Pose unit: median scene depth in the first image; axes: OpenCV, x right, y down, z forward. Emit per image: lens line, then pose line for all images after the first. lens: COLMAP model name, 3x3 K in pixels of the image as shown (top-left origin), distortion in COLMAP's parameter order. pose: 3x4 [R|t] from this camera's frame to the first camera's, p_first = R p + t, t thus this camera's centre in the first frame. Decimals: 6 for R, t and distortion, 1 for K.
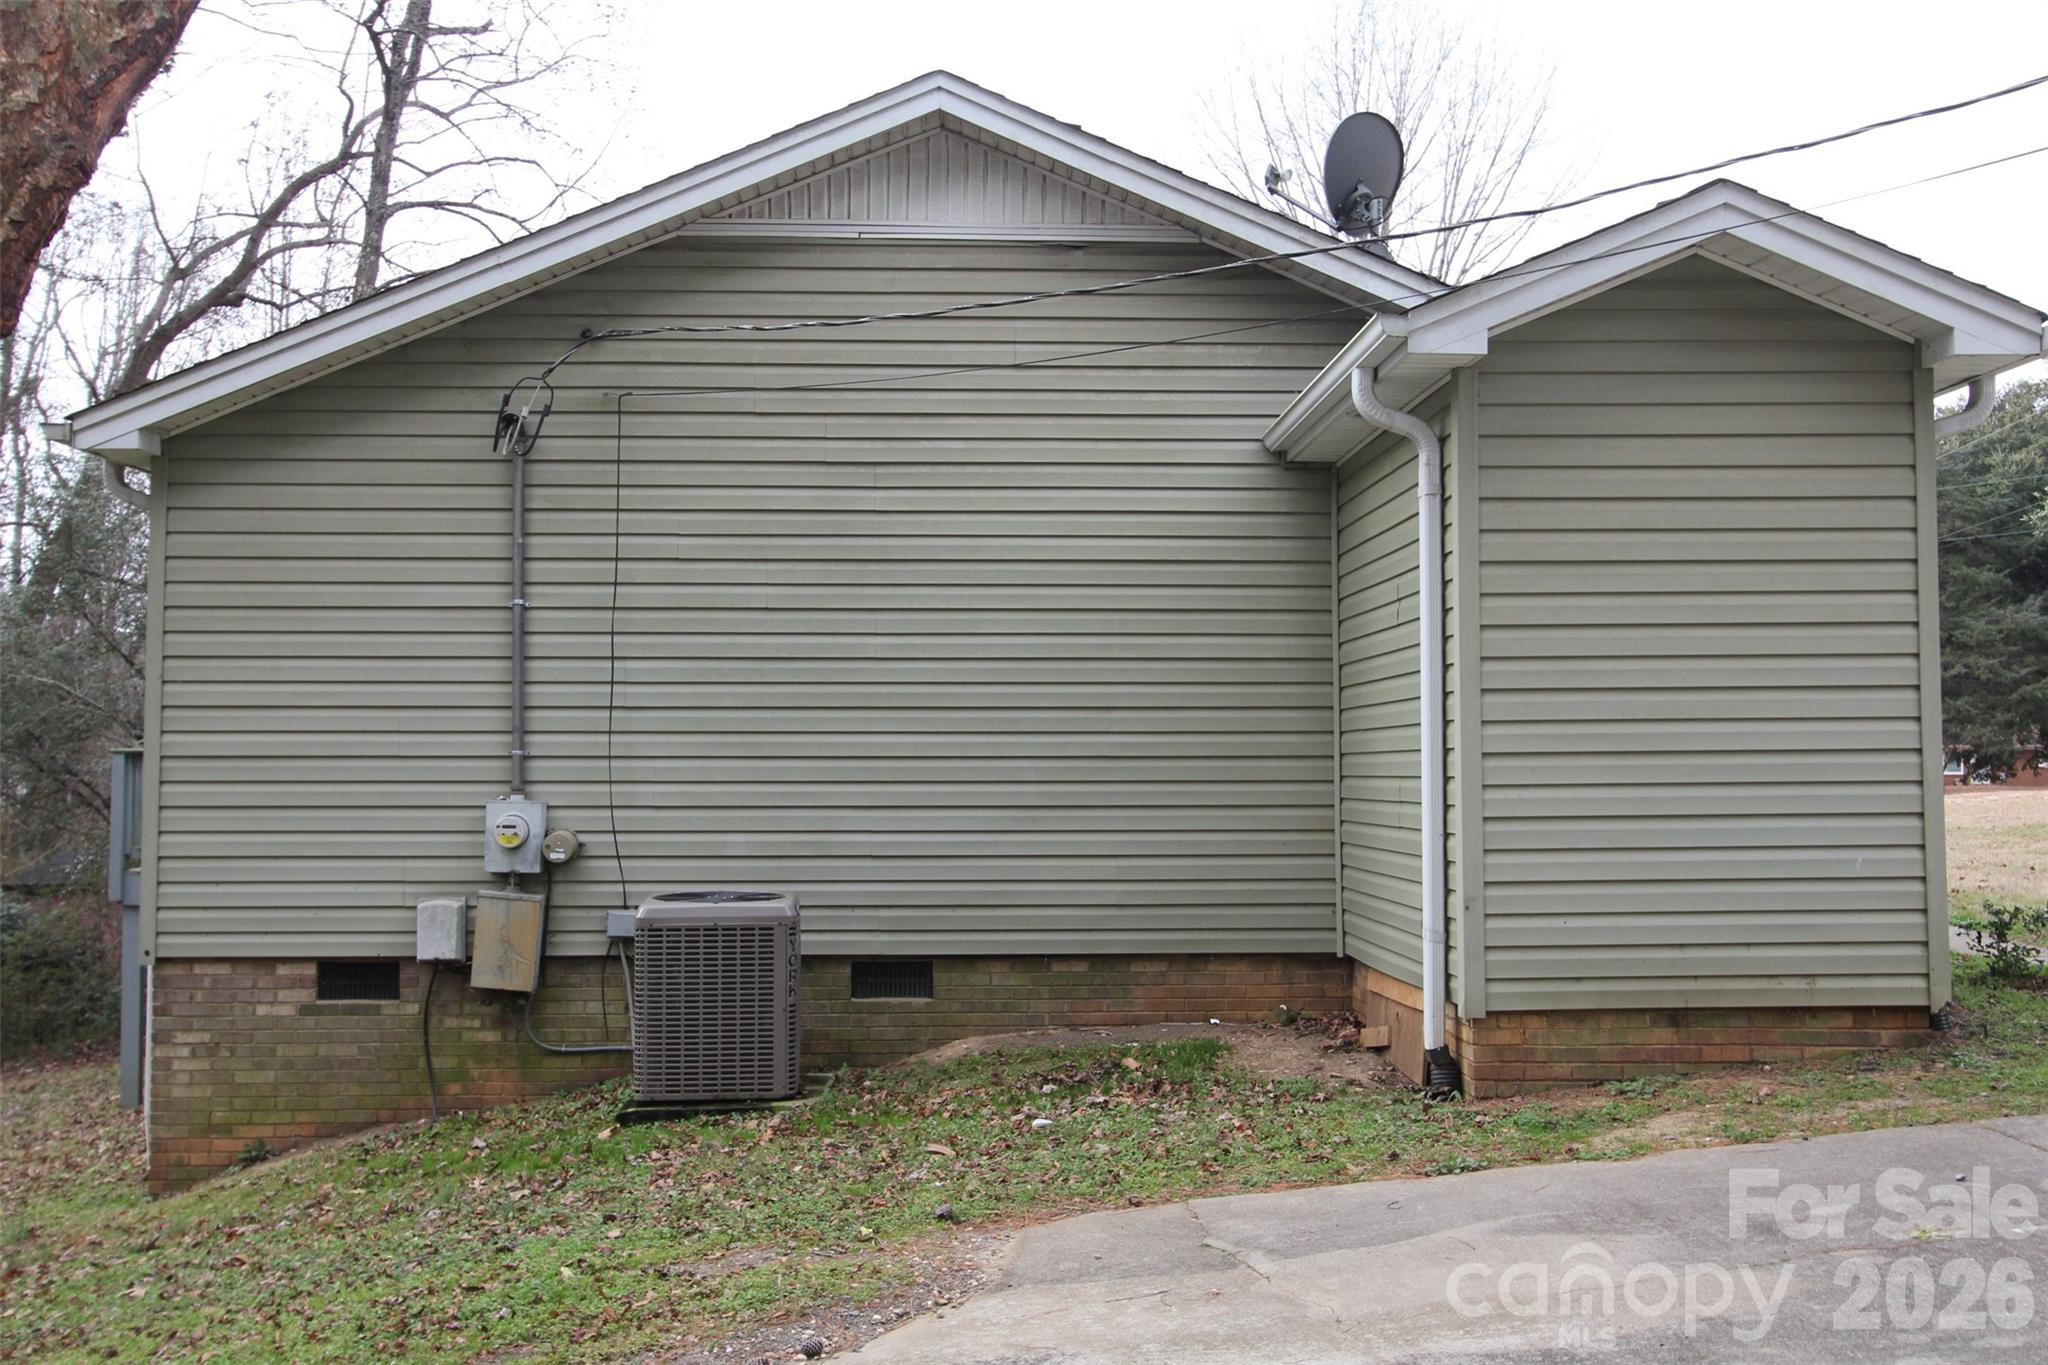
lens RADIAL K [[1987.7, 0, 1019.7], [0, 1987.7, 680.0], [0, 0, 1]] dist [0.014279, 0.000000]
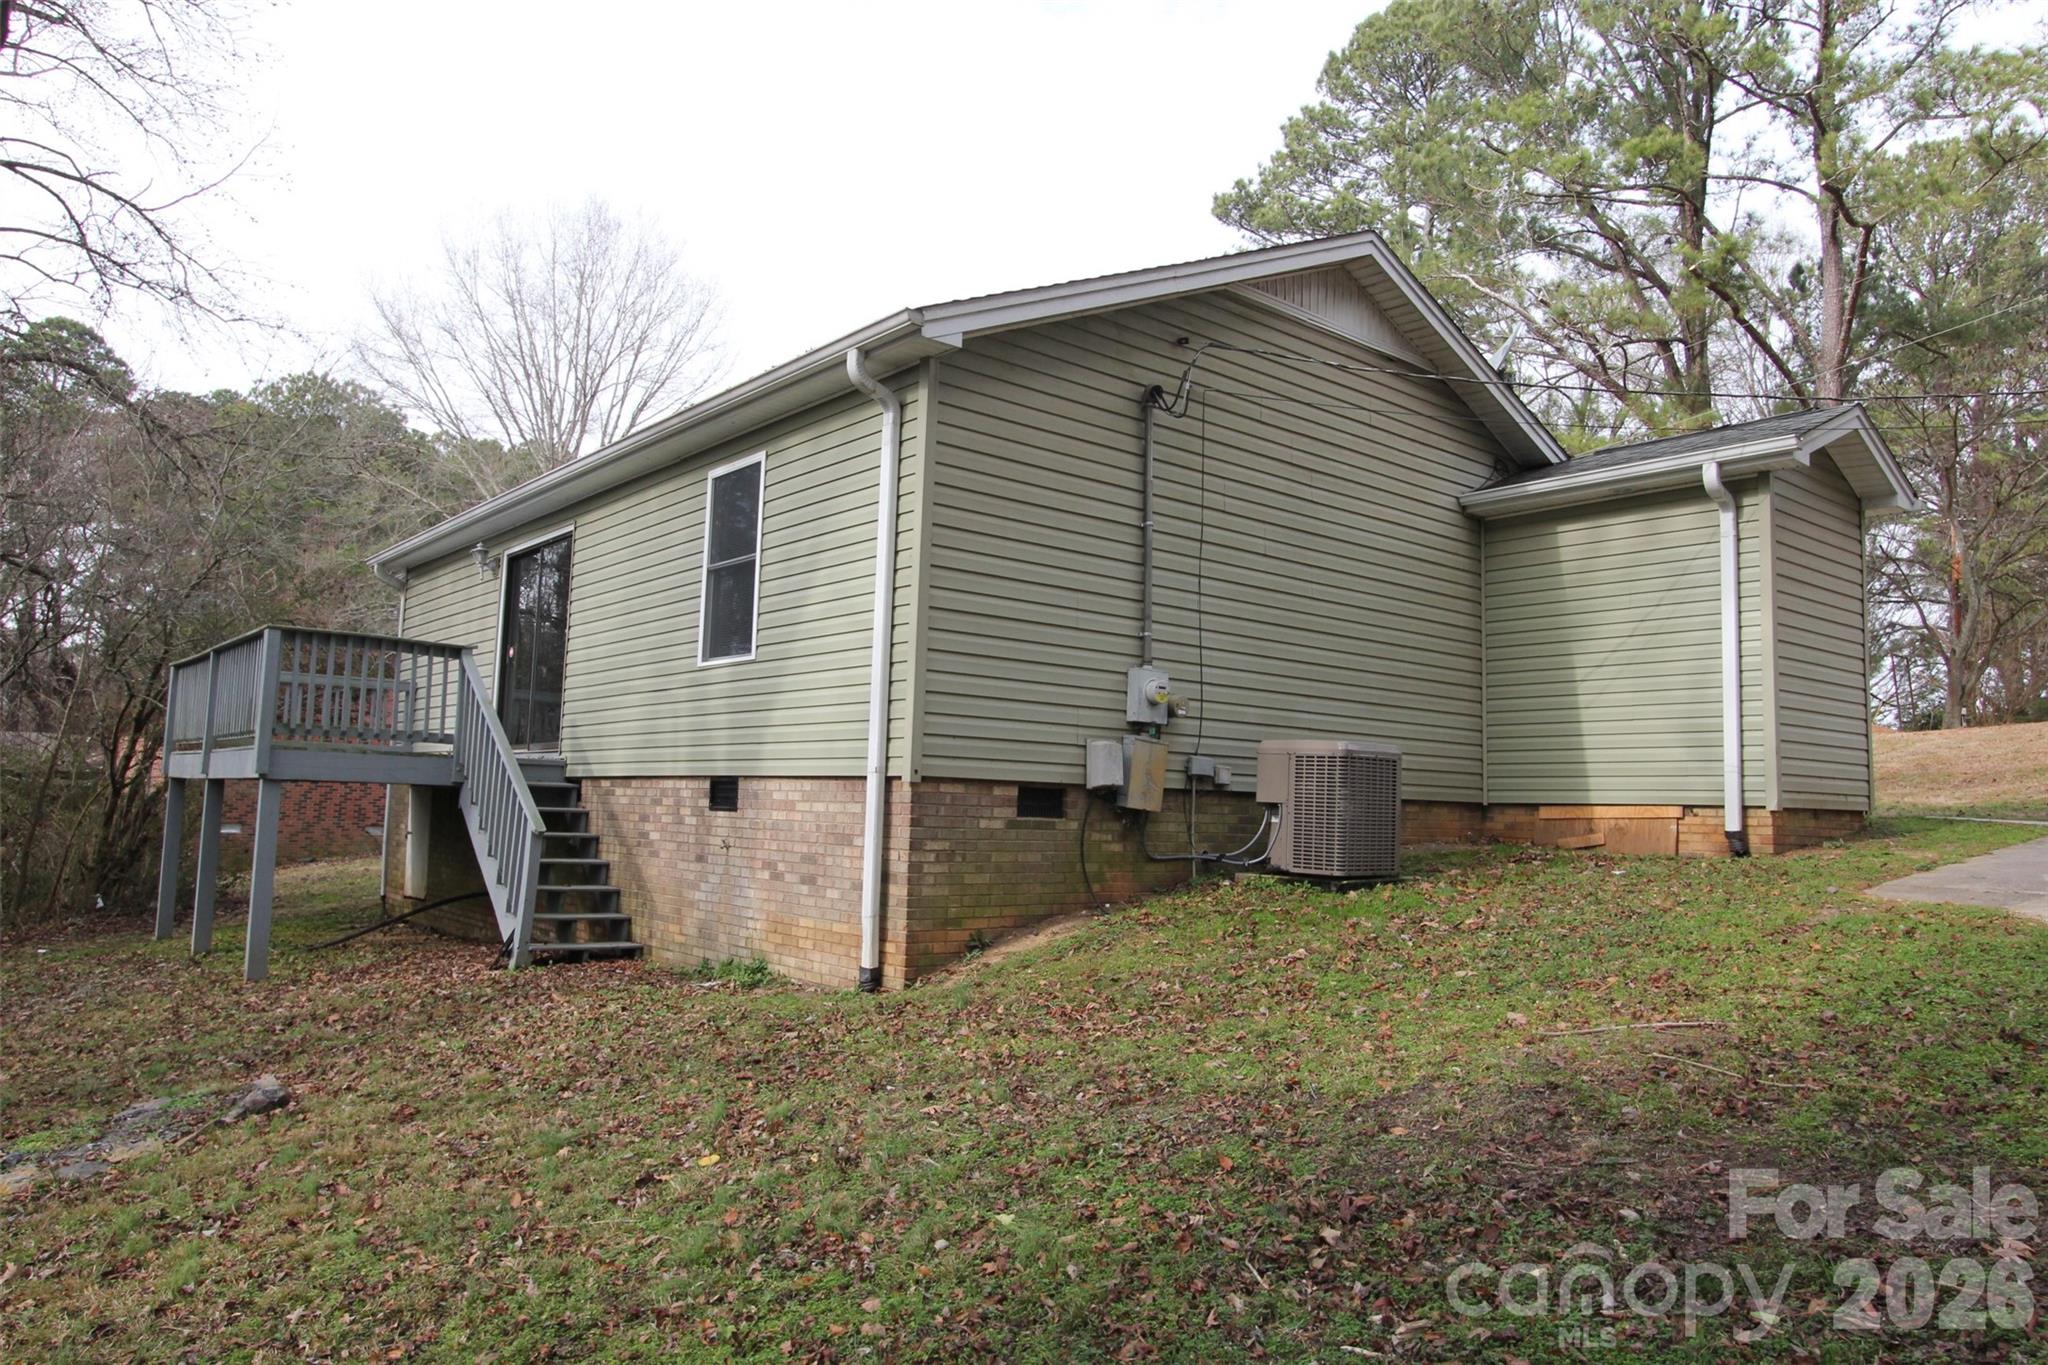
lens RADIAL K [[1357.7, 0, 1027.7], [0, 1357.7, 684.2], [0, 0, 1]] dist [0.001758, 0.000893]
pose [[0.783534, 0.081345, 0.616002, -0.876194], [-0.054597, 0.996572, -0.062155, 0.130863], [-0.618946, 0.015069, 0.785289, 0.330448]]
